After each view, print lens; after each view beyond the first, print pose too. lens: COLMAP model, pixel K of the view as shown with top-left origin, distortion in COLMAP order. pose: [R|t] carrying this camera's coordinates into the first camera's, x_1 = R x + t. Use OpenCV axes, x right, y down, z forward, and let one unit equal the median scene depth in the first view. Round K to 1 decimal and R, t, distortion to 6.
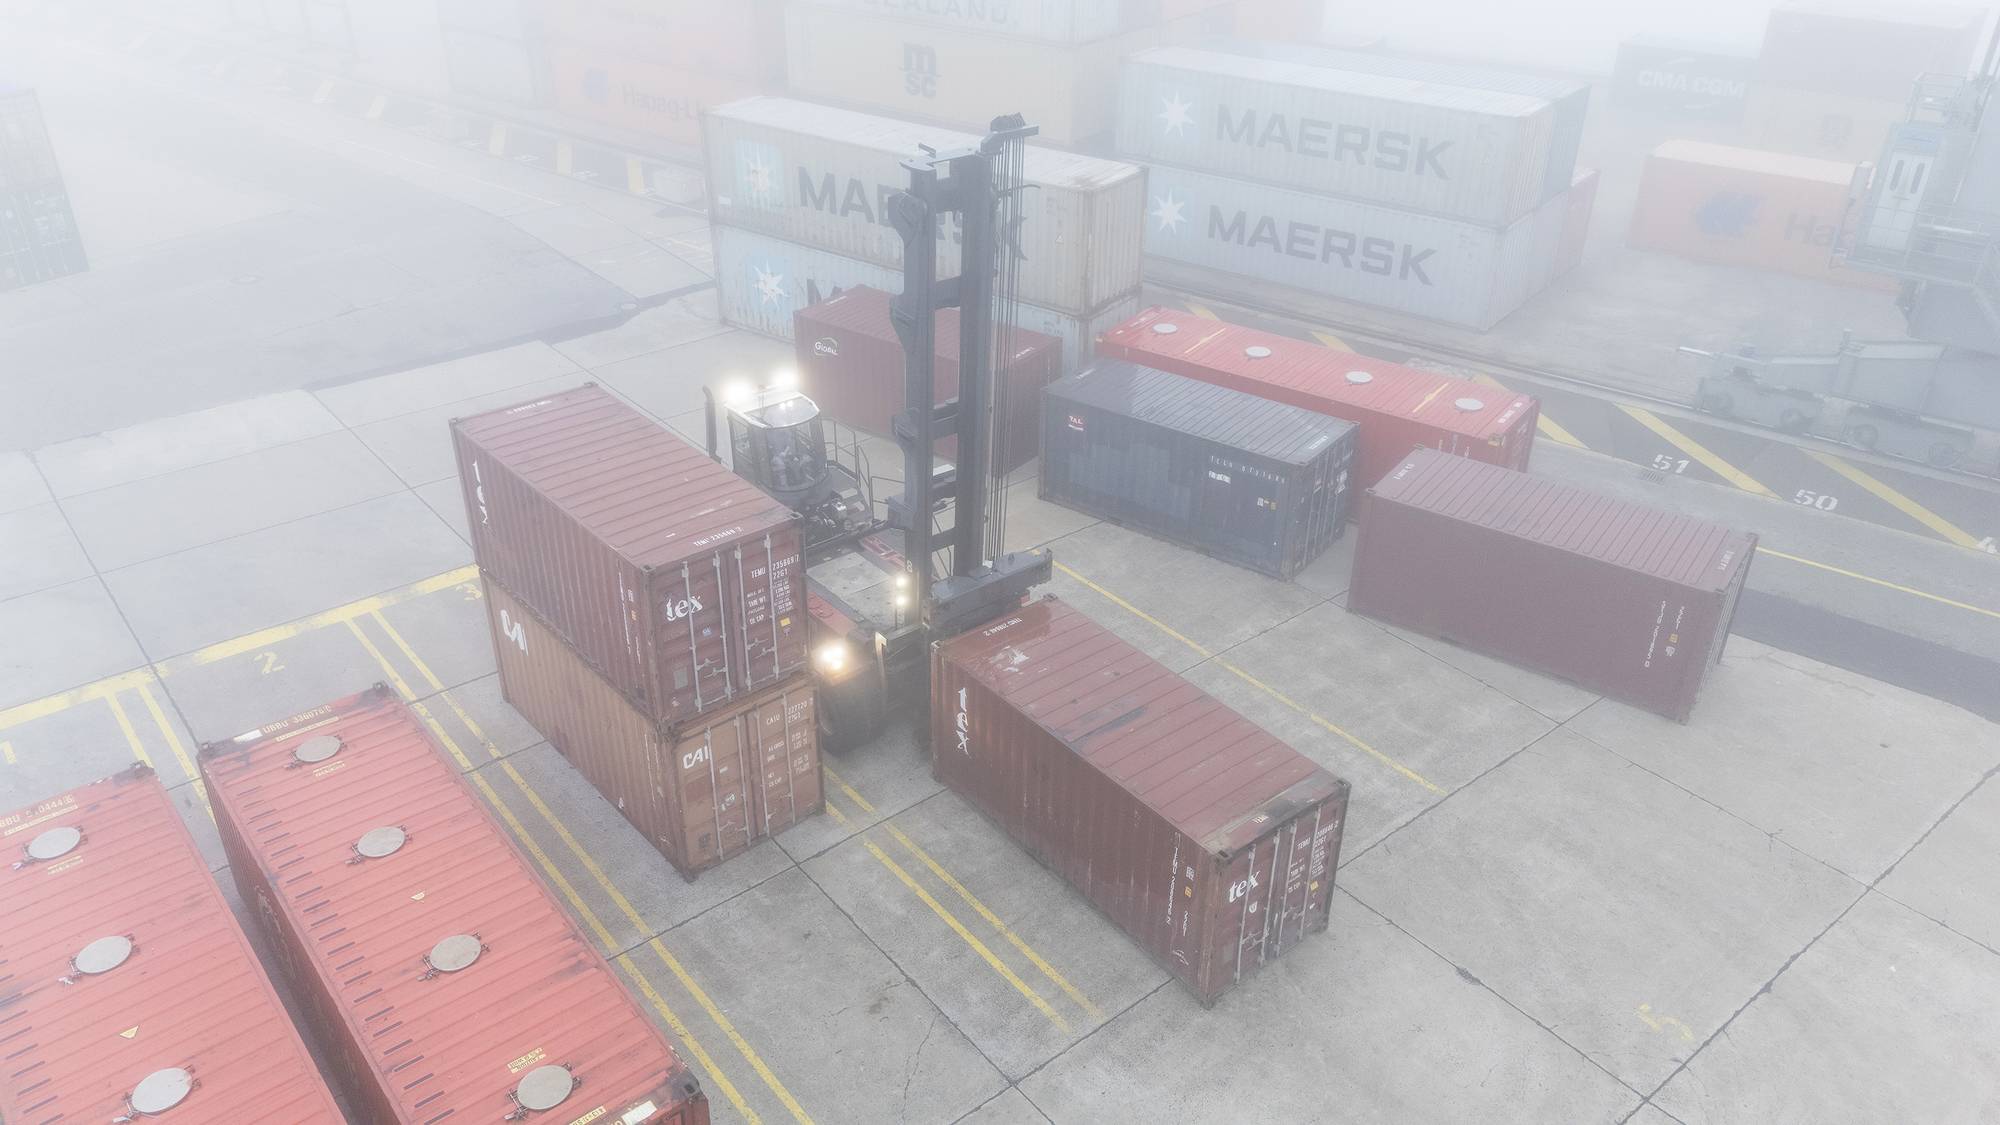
lens RADIAL K [[1451.3, 0, 987.1], [0, 1451.3, 562.8], [0, 0, 1]] dist [0.064882, -0.059286]
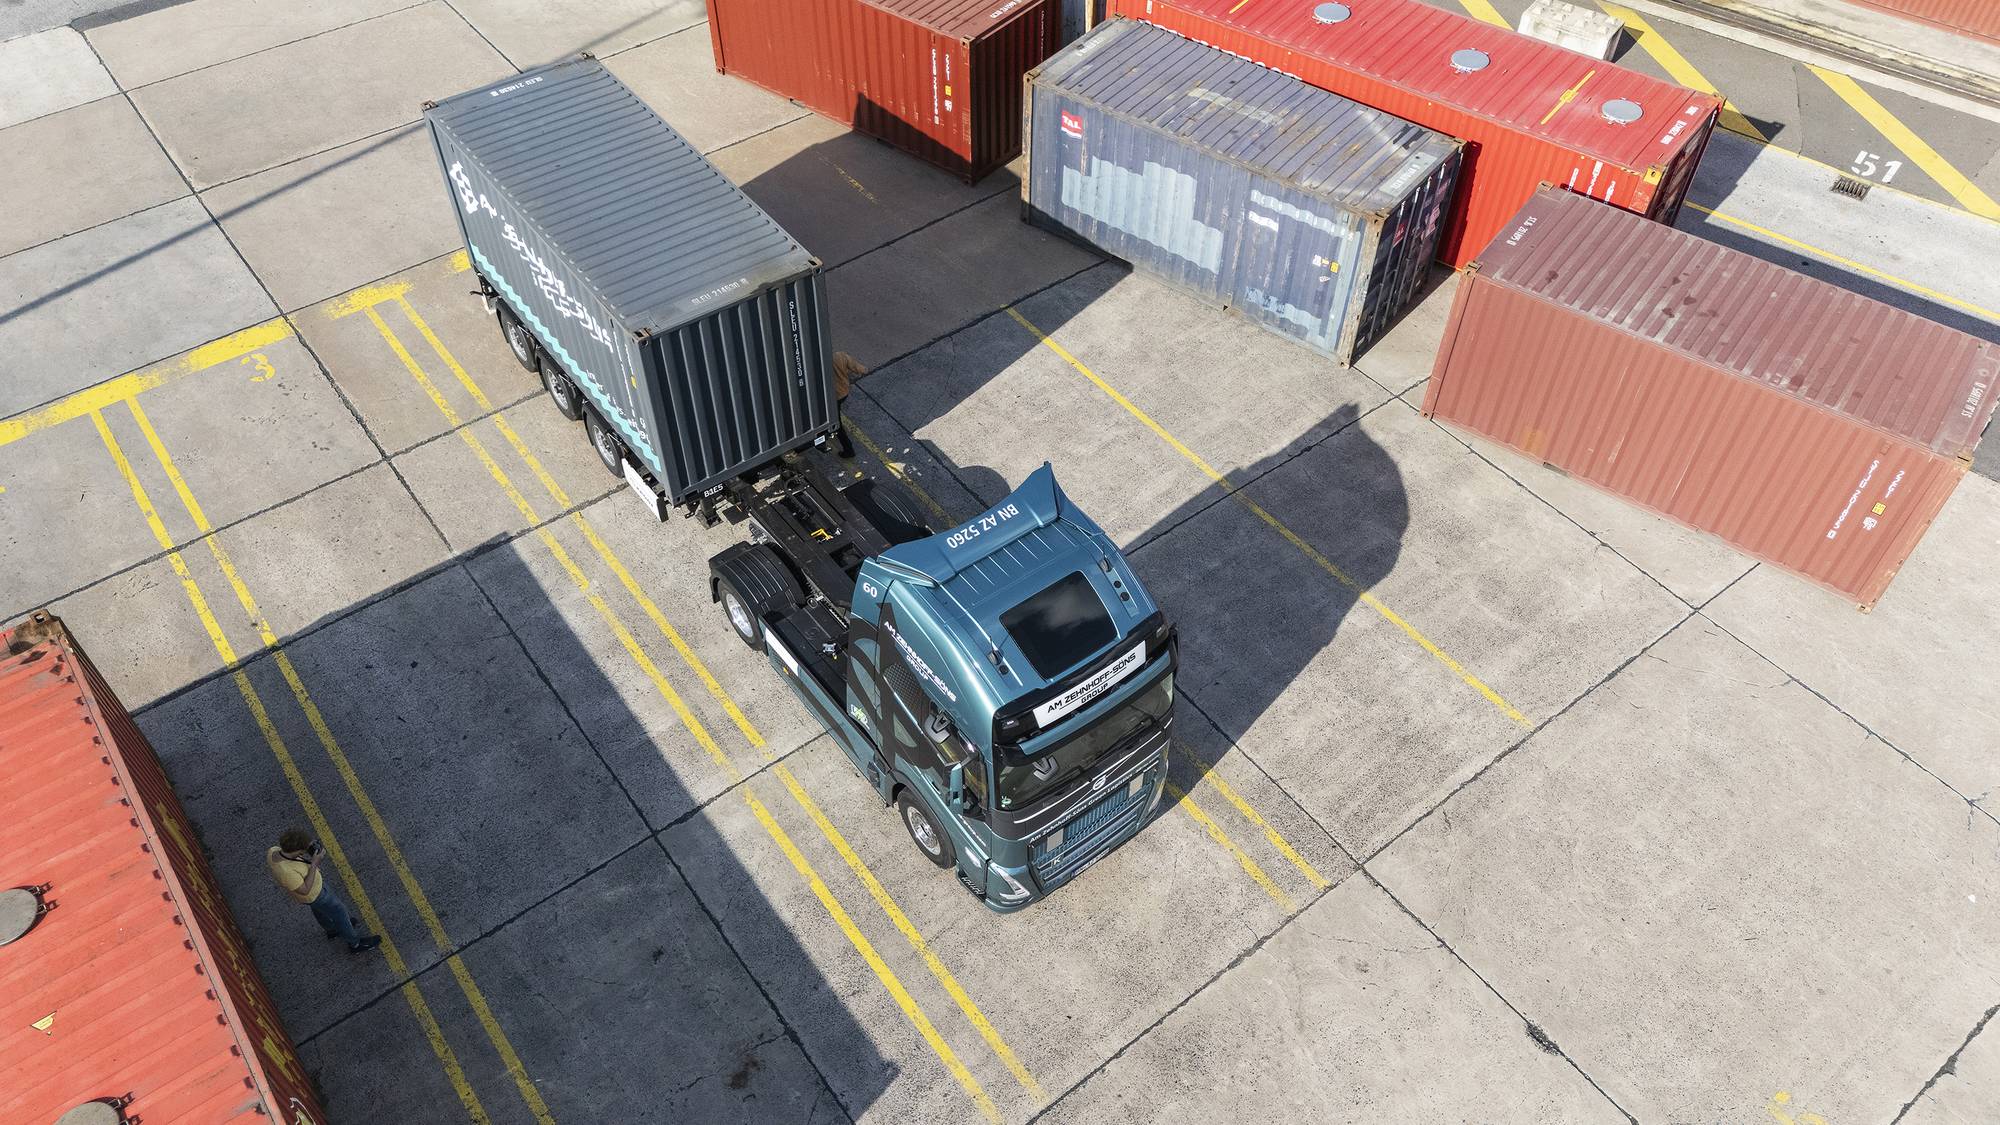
lens RADIAL K [[1451.3, 0, 989.7], [0, 1451.3, 558.4], [0, 0, 1]] dist [0.064882, -0.059286]
pose [[0.999583, 0.017355, -0.023059, 0.043703], [-0.009460, 0.951879, 0.306328, -0.122407], [0.027266, -0.305982, 0.951647, 0.254265]]
